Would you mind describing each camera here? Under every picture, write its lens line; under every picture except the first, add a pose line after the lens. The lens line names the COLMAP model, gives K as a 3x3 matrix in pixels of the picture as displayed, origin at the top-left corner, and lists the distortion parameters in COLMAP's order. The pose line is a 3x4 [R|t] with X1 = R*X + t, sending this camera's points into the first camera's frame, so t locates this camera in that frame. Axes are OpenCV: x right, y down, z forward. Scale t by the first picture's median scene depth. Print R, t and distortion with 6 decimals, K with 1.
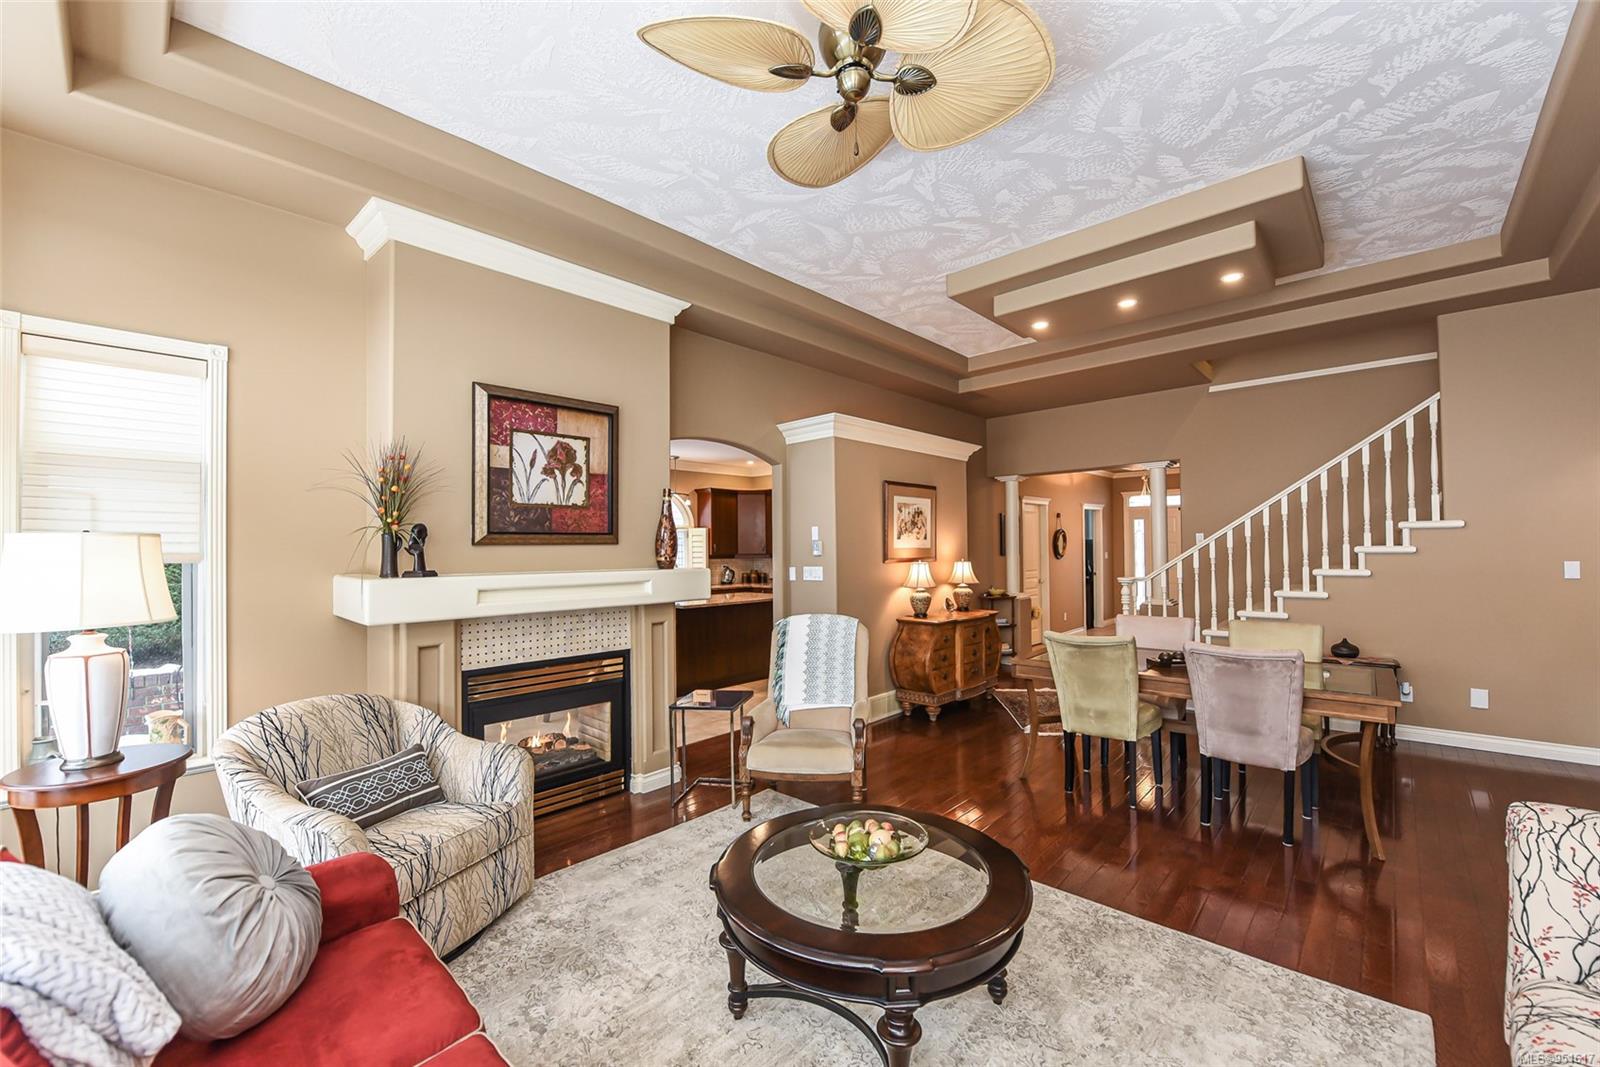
lens RADIAL K [[645.0, 0, 796.4], [0, 645.0, 539.6], [0, 0, 1]] dist [-0.013074, -0.002212]
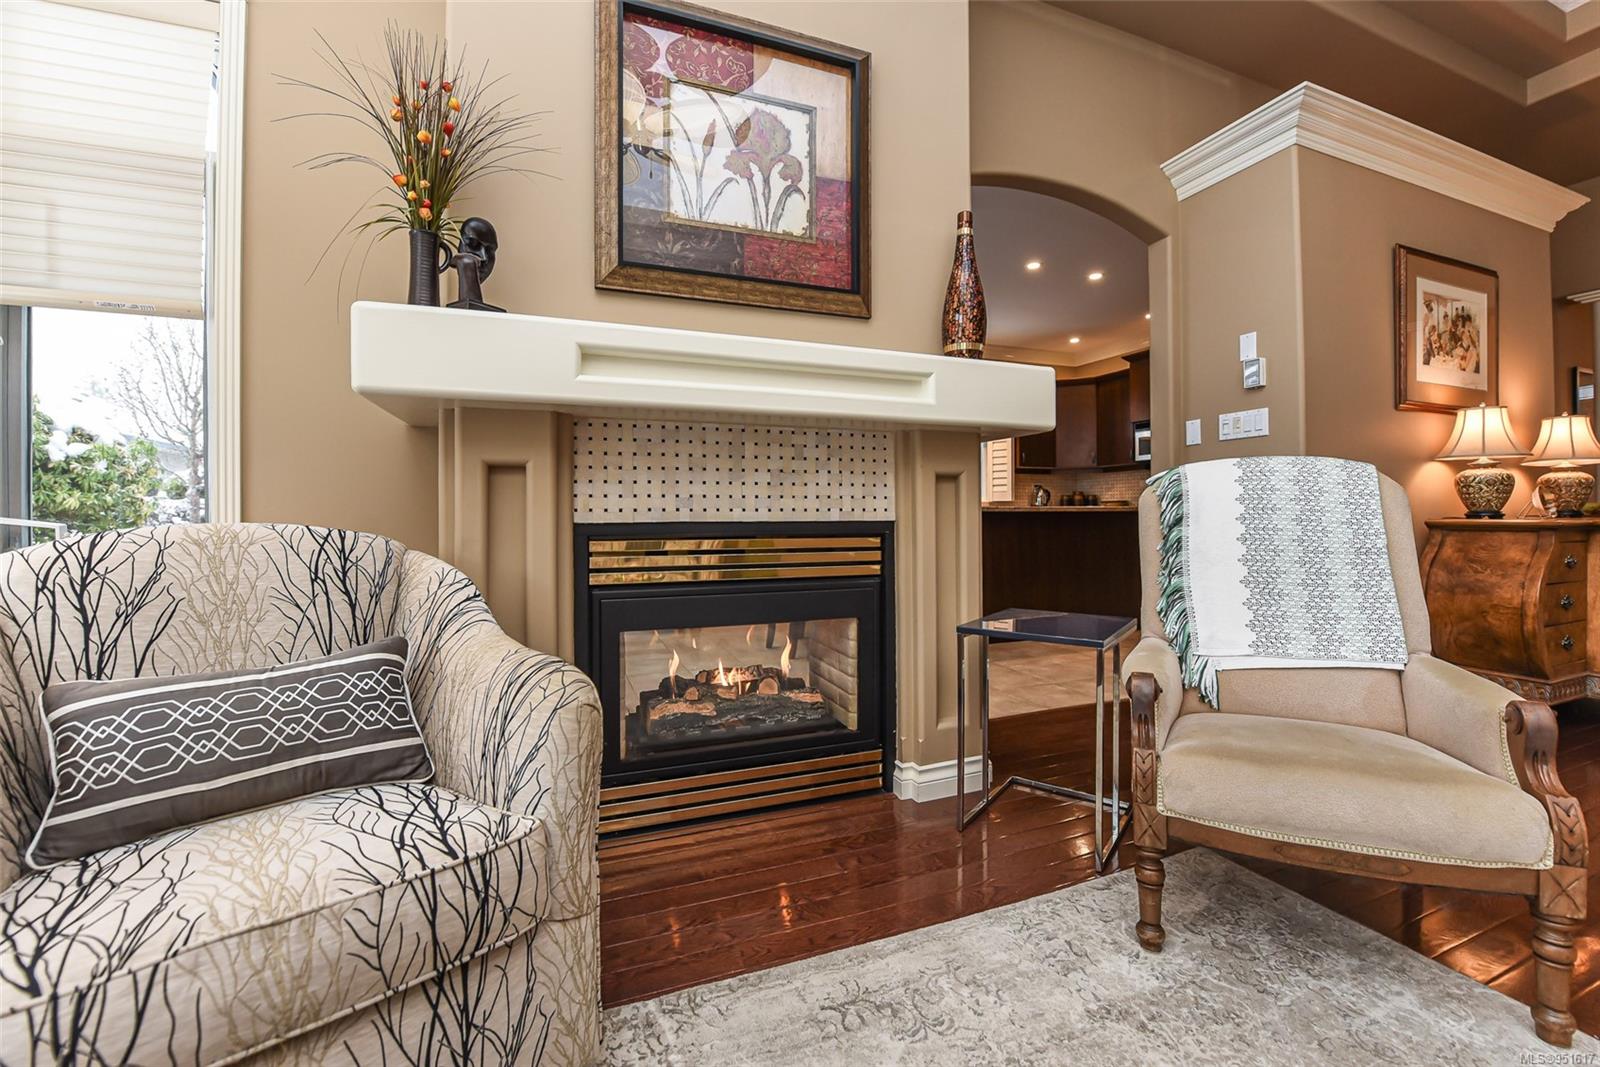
lens RADIAL K [[645.0, 0, 791.2], [0, 645.0, 515.2], [0, 0, 1]] dist [-0.013074, -0.002212]
pose [[0.901133, 0.003269, -0.433531, -0.105938], [0.003473, 0.999885, 0.014757, 0.155527], [0.433529, -0.014803, 0.901018, 0.488563]]
